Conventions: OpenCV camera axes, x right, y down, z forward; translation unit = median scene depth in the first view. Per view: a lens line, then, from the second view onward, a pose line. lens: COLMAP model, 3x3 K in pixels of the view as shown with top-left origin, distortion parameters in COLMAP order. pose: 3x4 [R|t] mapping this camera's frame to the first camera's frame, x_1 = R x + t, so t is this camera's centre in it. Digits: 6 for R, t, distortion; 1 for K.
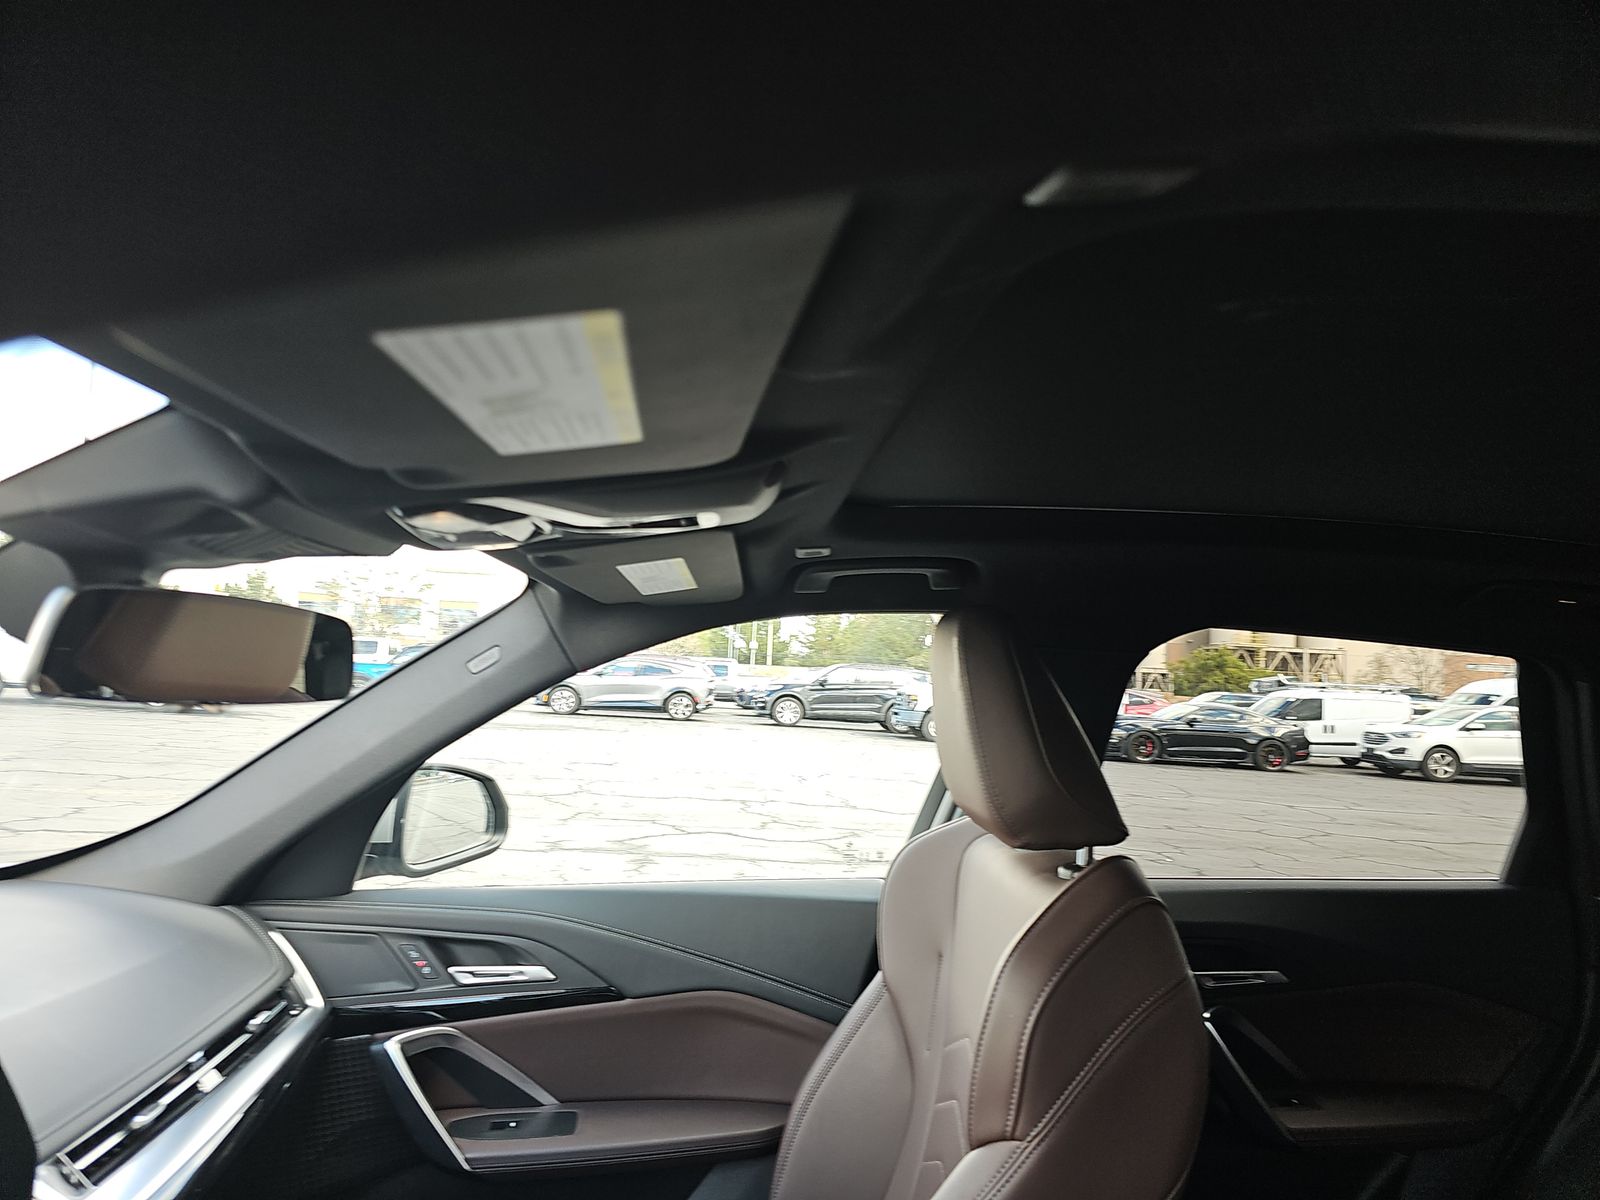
lens RADIAL K [[1063.3, 0, 800.0], [0, 1063.3, 600.0], [0, 0, 1]] dist [0.039824, -0.039566]
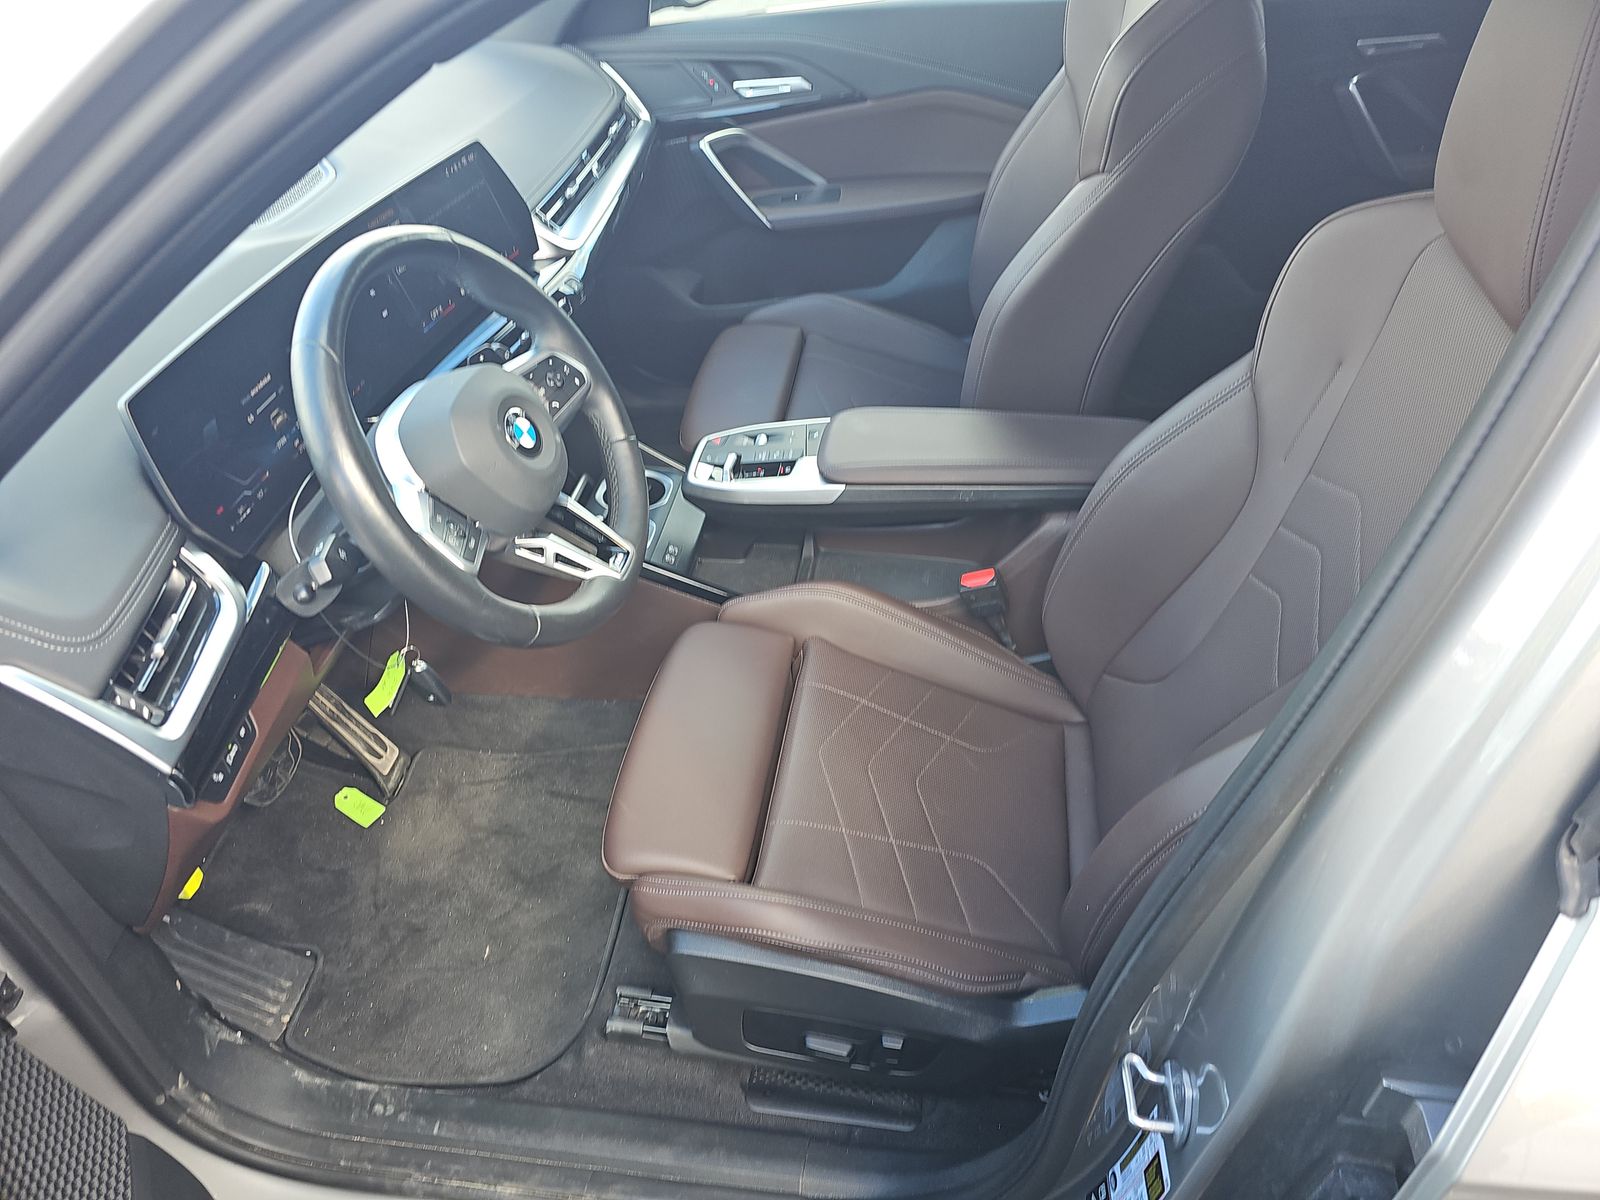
lens RADIAL K [[1058.3, 0, 805.2], [0, 1058.3, 629.1], [0, 0, 1]] dist [0.035409, -0.033258]
pose [[0.968557, 0.056034, -0.242400, 0.119842], [0.136765, 0.693972, 0.706893, -0.109933], [0.207829, -0.717818, 0.664488, -0.349715]]
